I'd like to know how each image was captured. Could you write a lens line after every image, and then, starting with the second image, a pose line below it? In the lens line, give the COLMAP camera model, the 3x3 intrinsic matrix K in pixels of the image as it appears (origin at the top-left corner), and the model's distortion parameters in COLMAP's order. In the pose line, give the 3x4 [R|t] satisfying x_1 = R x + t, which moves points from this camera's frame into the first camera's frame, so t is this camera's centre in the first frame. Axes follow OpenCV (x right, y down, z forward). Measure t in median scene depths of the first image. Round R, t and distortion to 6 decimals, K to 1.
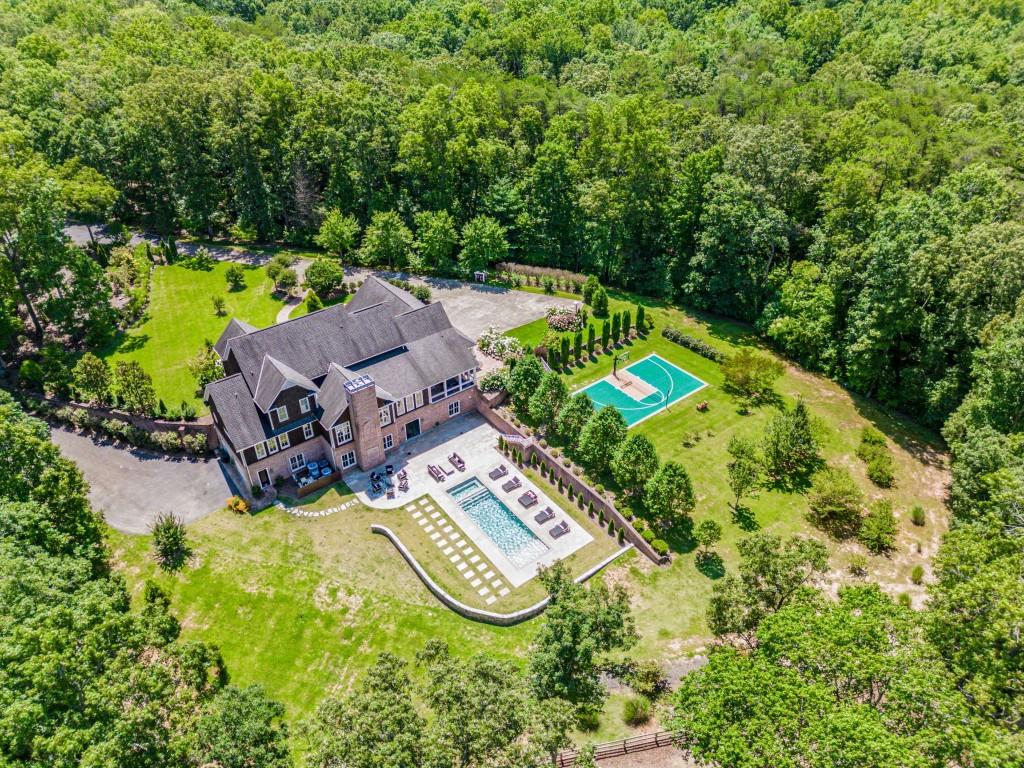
lens RADIAL K [[726.6, 0, 509.7], [0, 726.6, 385.3], [0, 0, 1]] dist [0.061846, -0.046354]
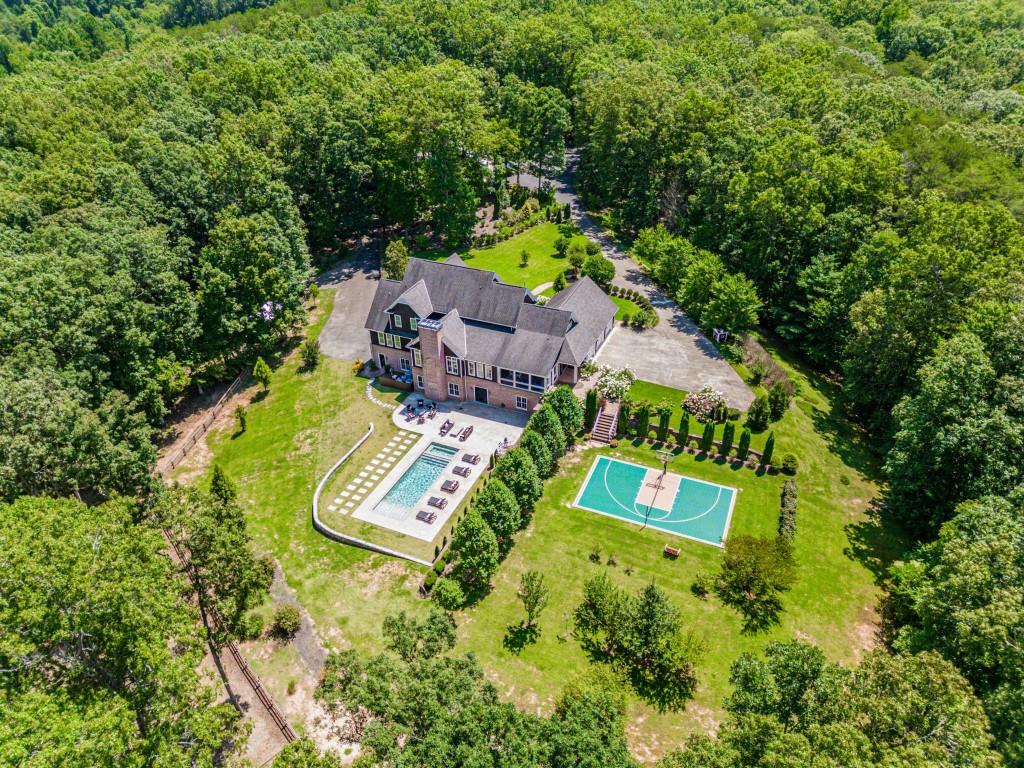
lens RADIAL K [[726.6, 0, 510.8], [0, 726.6, 382.6], [0, 0, 1]] dist [0.061846, -0.046354]
pose [[0.471451, 0.470077, -0.746164, 0.737583], [-0.492483, 0.842209, 0.219418, -0.231621], [0.731570, 0.264029, 0.628565, 0.330028]]
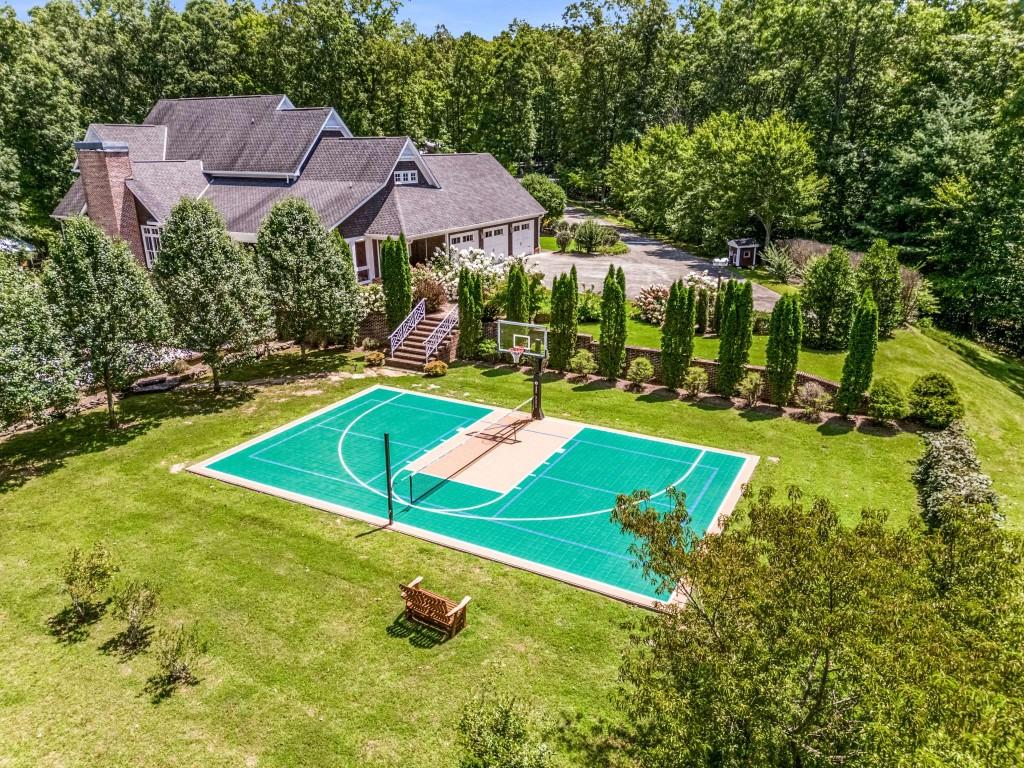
lens RADIAL K [[726.6, 0, 511.3], [0, 726.6, 384.7], [0, 0, 1]] dist [0.061846, -0.046354]
pose [[0.388585, 0.295831, -0.872631, 0.433570], [-0.530654, 0.846081, 0.050529, -0.038015], [0.753265, 0.443430, 0.485759, 0.958177]]
